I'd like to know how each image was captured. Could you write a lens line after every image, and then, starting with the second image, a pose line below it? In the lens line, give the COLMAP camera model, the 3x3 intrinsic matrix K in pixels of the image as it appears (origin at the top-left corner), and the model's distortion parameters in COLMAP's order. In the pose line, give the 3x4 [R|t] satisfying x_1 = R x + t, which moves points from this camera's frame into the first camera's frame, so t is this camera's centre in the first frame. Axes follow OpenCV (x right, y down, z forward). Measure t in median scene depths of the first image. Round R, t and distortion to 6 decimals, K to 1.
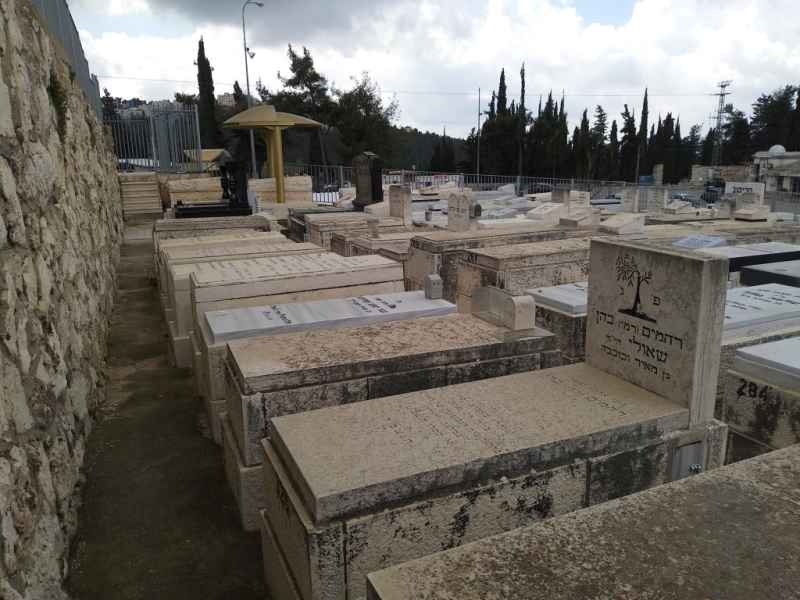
lens RADIAL K [[623.2, 0, 400.0], [0, 623.2, 300.0], [0, 0, 1]] dist [-0.009204, -0.013509]
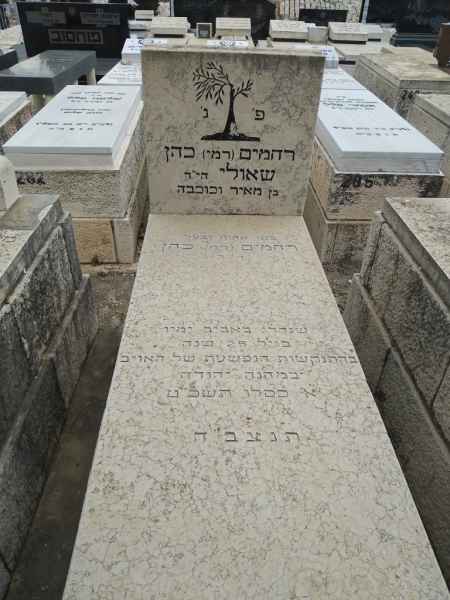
lens RADIAL K [[467.4, 0, 225.0], [0, 467.4, 300.0], [0, 0, 1]] dist [-0.009204, -0.013509]
pose [[0.372326, -0.514012, 0.772764, -0.247733], [0.179706, 0.856798, 0.483324, -0.100206], [-0.910538, -0.041084, 0.411379, 0.739952]]
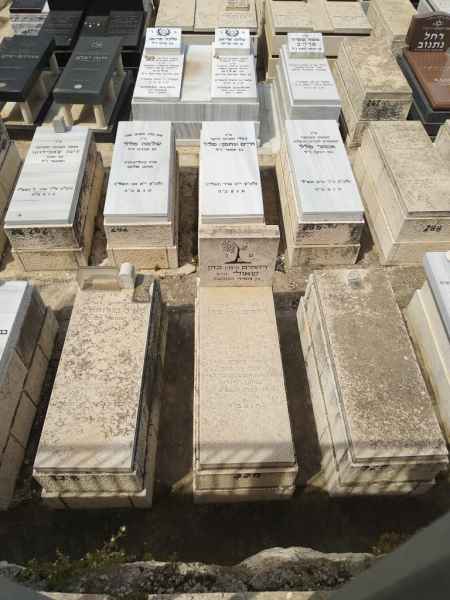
lens RADIAL K [[467.4, 0, 225.0], [0, 467.4, 300.0], [0, 0, 1]] dist [-0.009204, -0.013509]
pose [[0.370911, -0.716572, 0.590720, -0.571178], [0.191554, 0.681448, 0.706354, -0.931264], [-0.908698, -0.148840, 0.390019, 0.466776]]
